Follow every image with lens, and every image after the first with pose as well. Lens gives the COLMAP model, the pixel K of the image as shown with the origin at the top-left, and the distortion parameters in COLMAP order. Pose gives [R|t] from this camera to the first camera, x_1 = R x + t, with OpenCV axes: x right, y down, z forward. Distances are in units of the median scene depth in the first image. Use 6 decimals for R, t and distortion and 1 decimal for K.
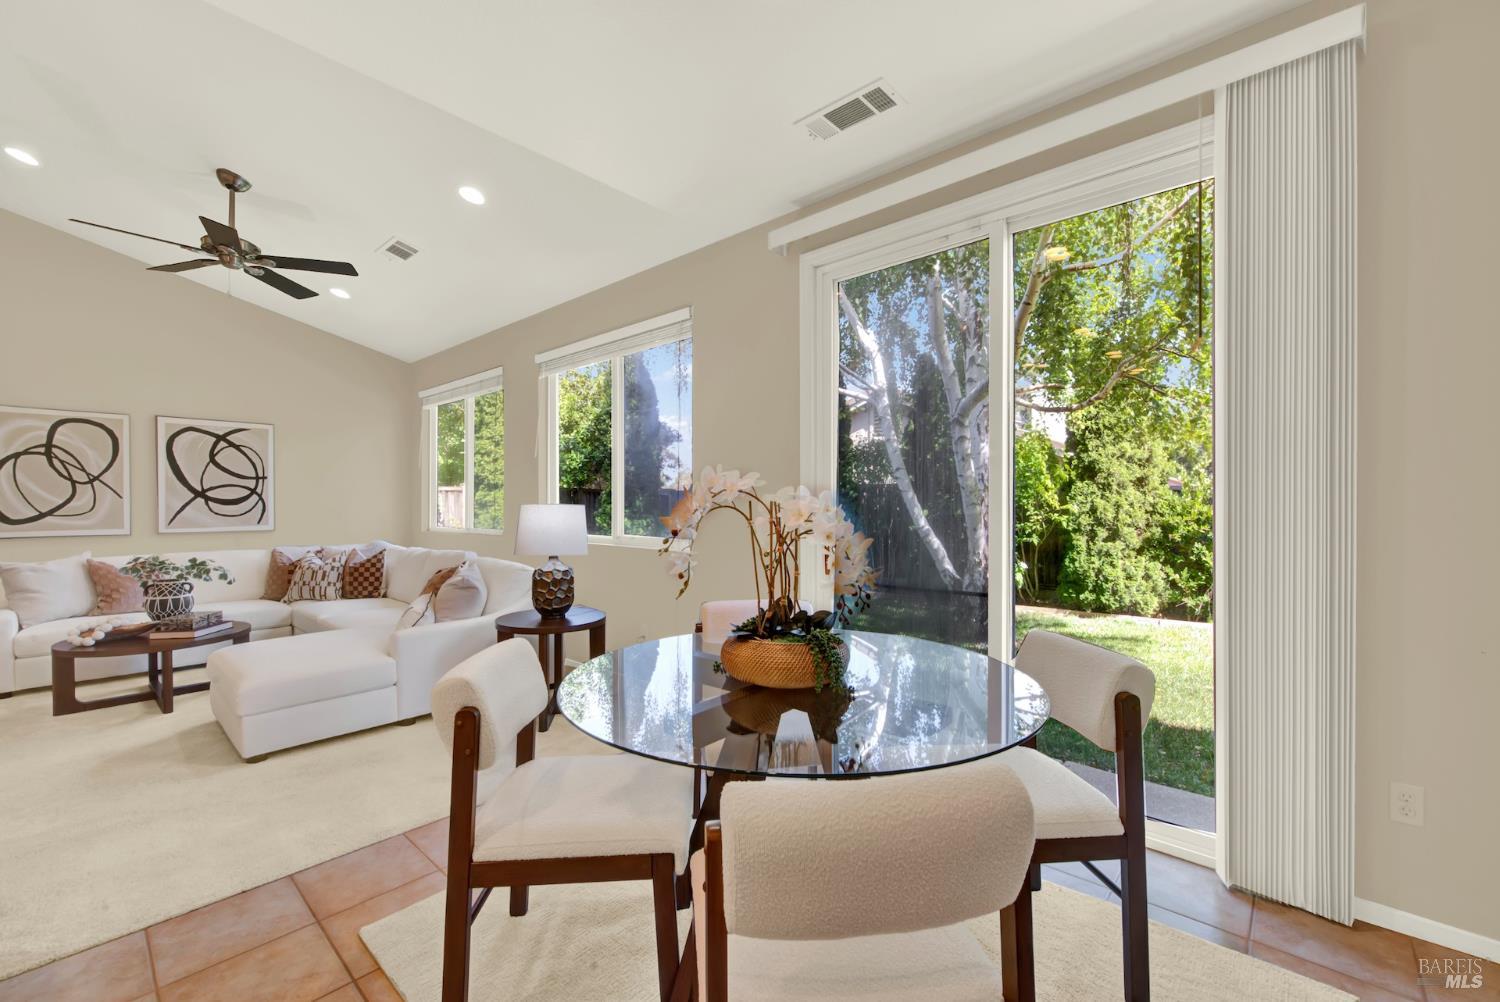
lens RADIAL K [[610.3, 0, 757.2], [0, 610.3, 506.4], [0, 0, 1]] dist [0.001921, -0.003495]
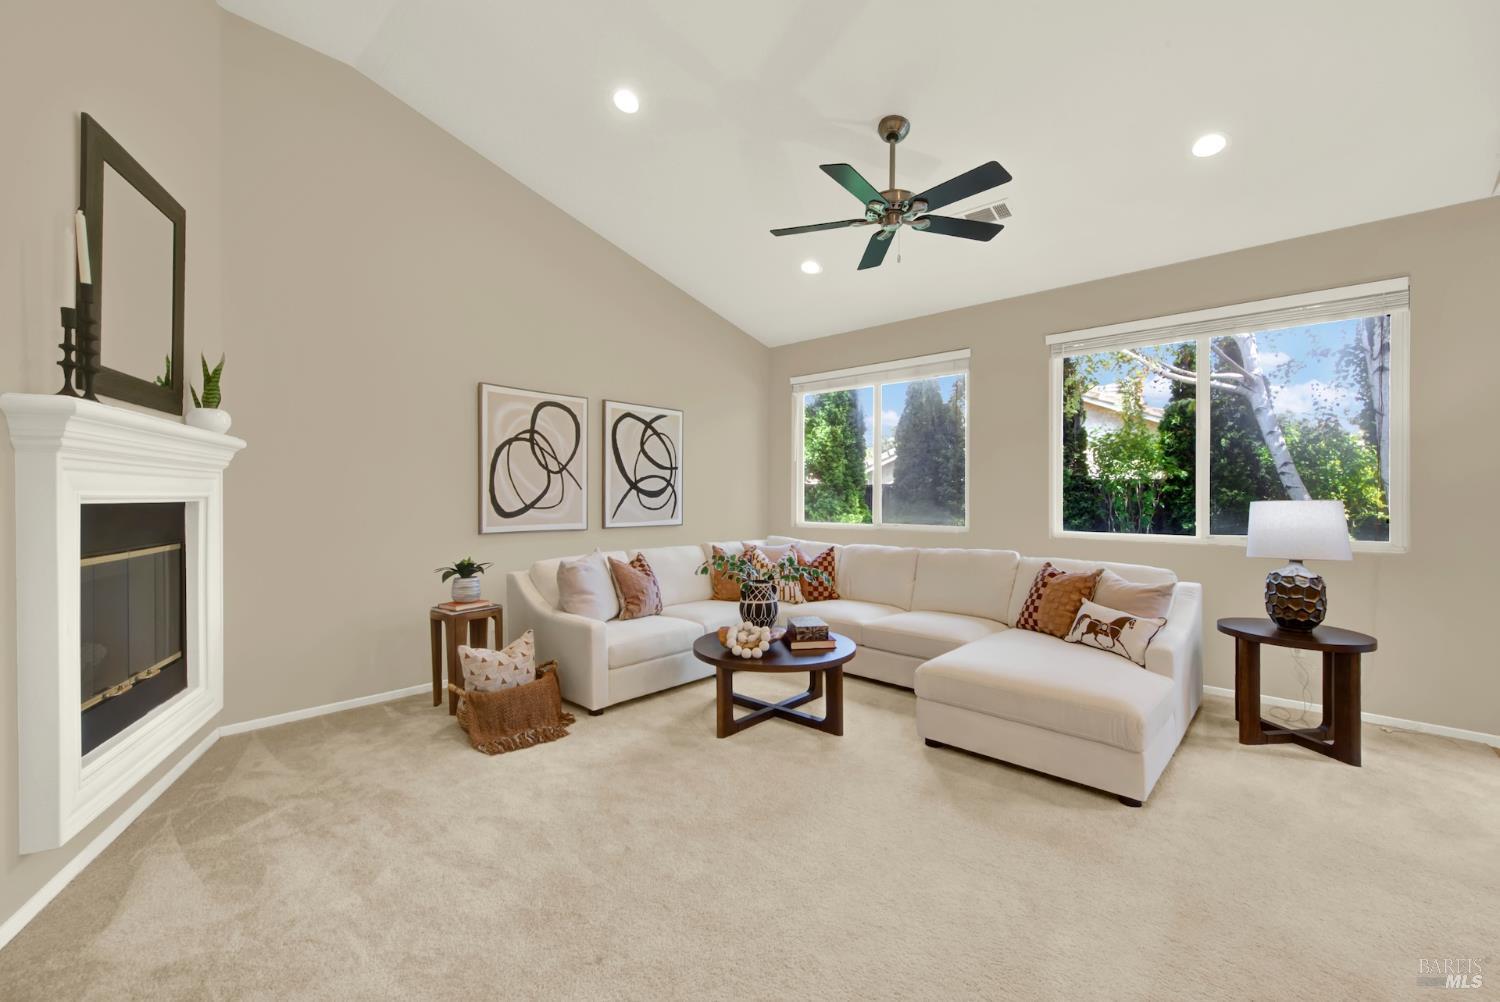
lens RADIAL K [[610.3, 0, 752.9], [0, 610.3, 499.0], [0, 0, 1]] dist [0.001921, -0.003495]
pose [[0.999873, 0.007091, -0.014239, -0.749430], [-0.007104, 0.999974, -0.000841, 0.000101], [0.014233, 0.000942, 0.999898, 0.081089]]
